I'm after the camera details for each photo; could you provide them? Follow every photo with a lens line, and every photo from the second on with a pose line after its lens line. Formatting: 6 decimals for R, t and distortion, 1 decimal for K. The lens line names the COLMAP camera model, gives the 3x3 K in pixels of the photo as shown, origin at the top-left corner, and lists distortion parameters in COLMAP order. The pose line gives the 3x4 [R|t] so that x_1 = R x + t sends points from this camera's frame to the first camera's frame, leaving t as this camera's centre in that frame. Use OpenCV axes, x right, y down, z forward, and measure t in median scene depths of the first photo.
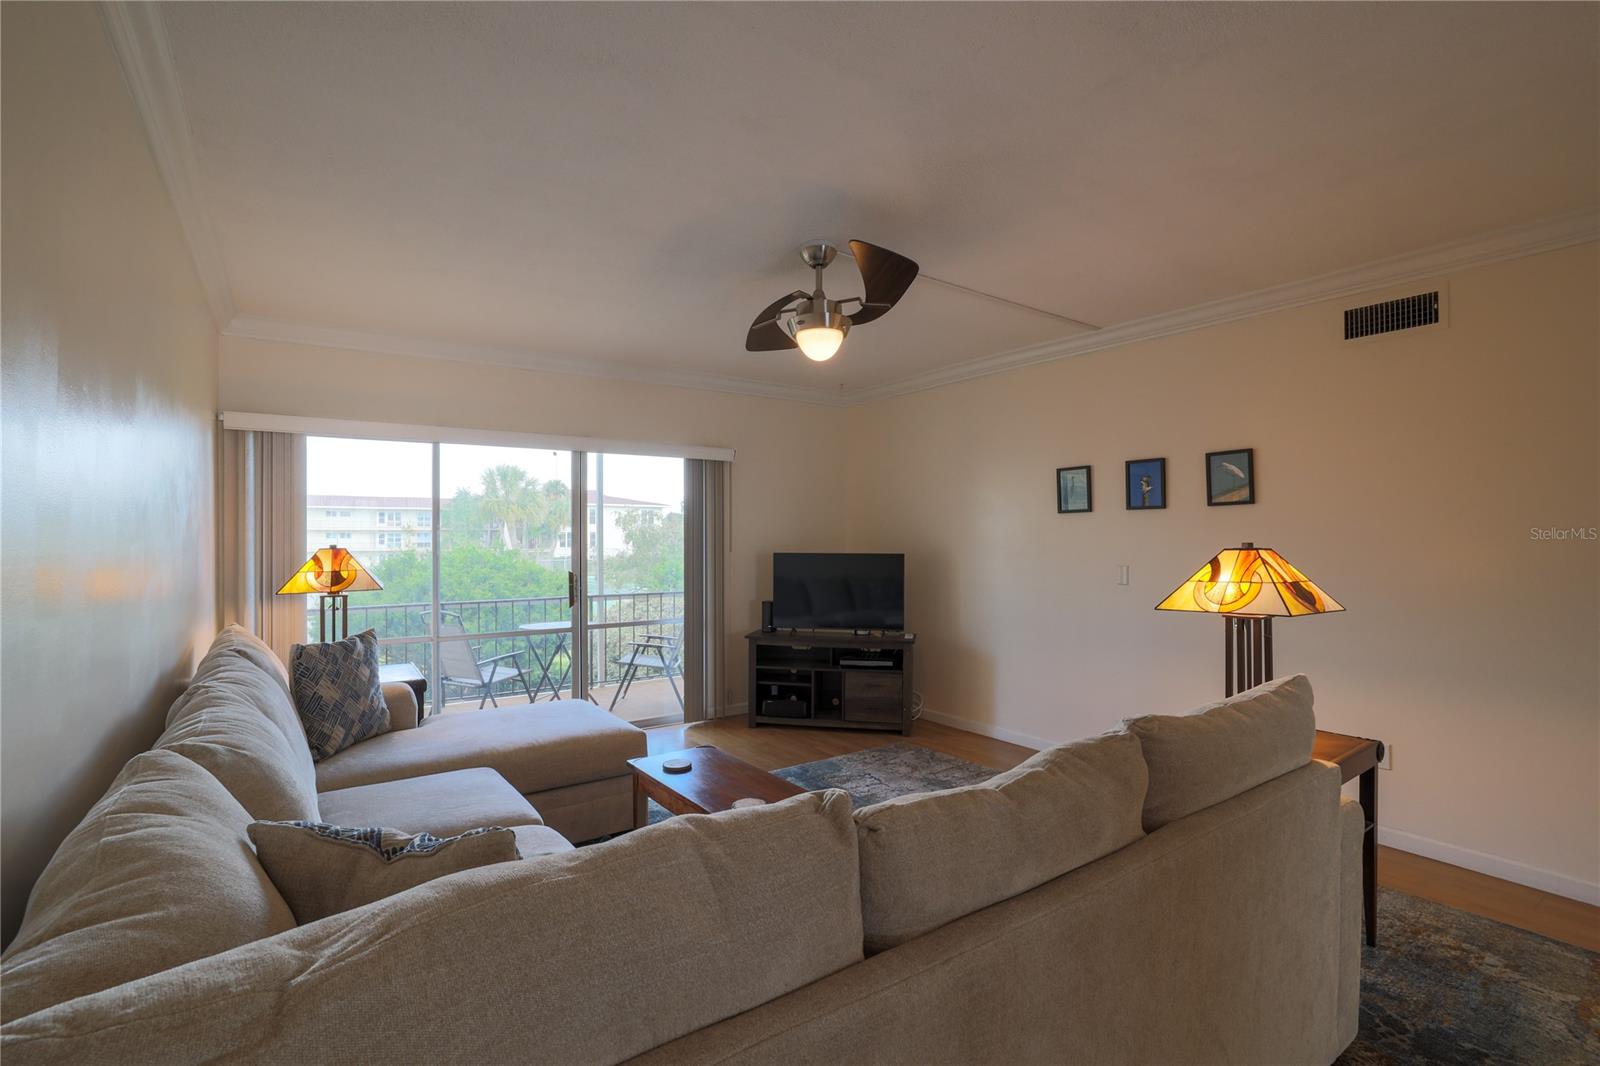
lens RADIAL K [[732.3, 0, 796.9], [0, 732.3, 534.7], [0, 0, 1]] dist [-0.052641, 0.021653]
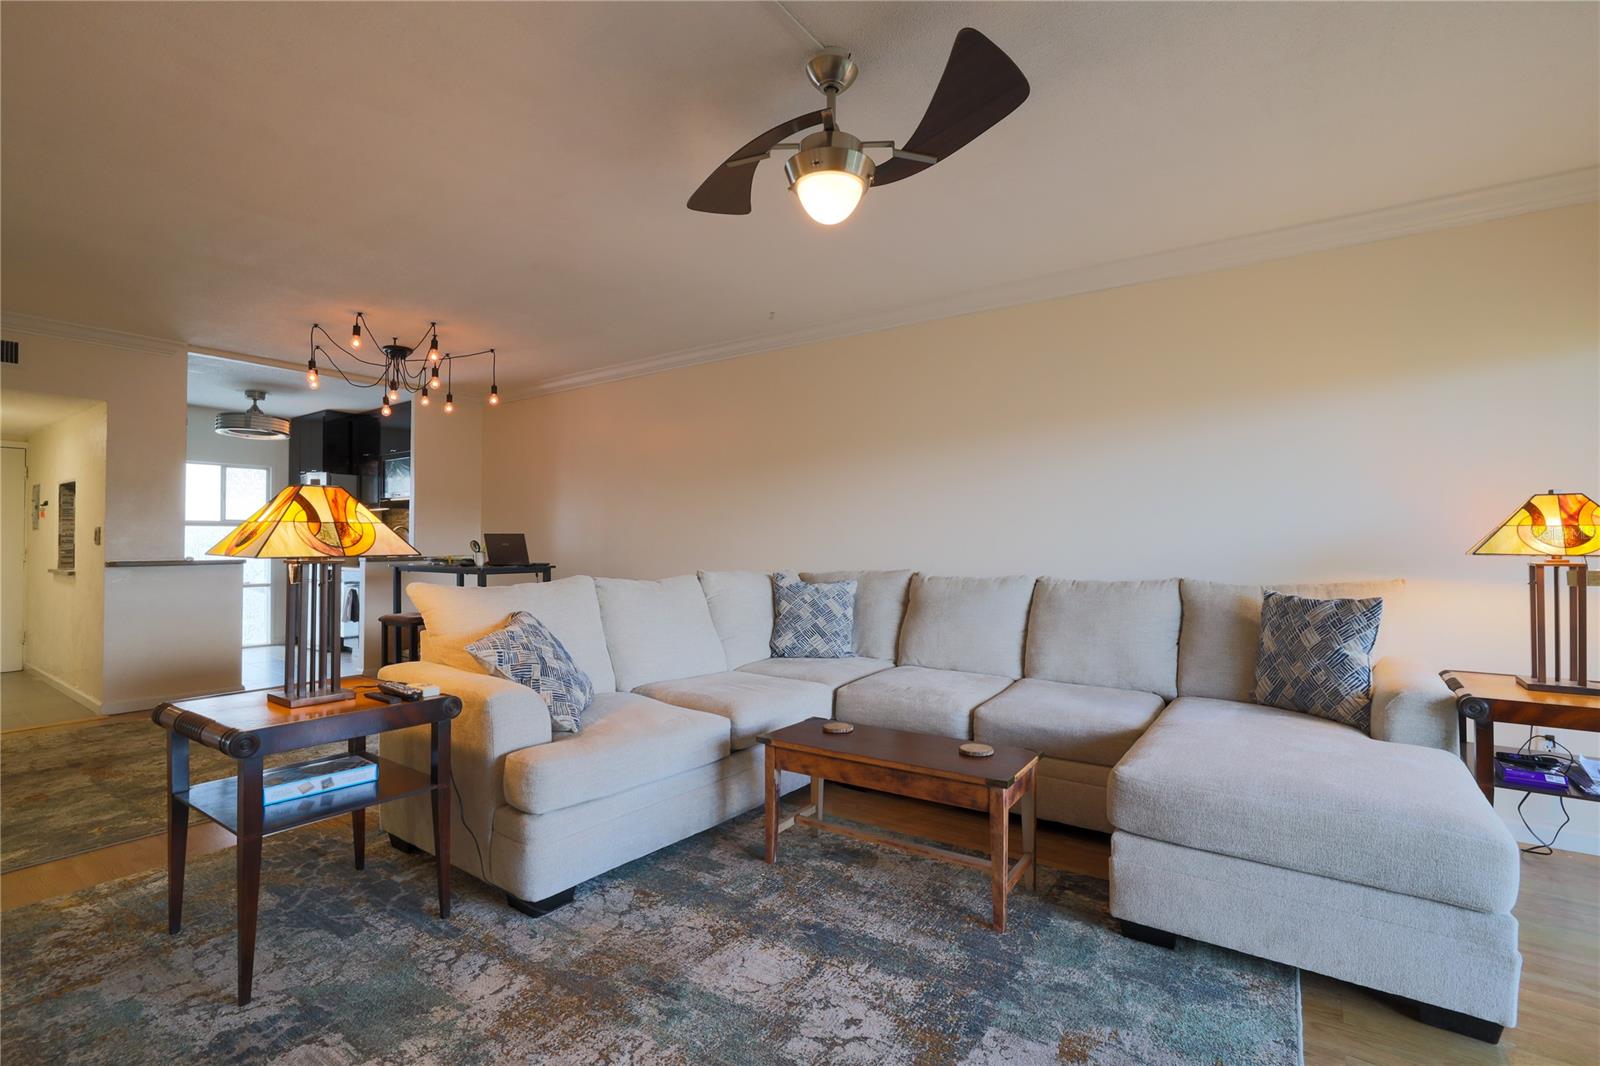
lens RADIAL K [[732.3, 0, 796.9], [0, 732.3, 534.7], [0, 0, 1]] dist [-0.052641, 0.021653]
pose [[-0.942081, -0.000652, -0.335385, 0.186993], [0.002852, 0.999946, -0.009954, 0.044450], [0.335373, -0.010334, -0.942029, 1.018647]]
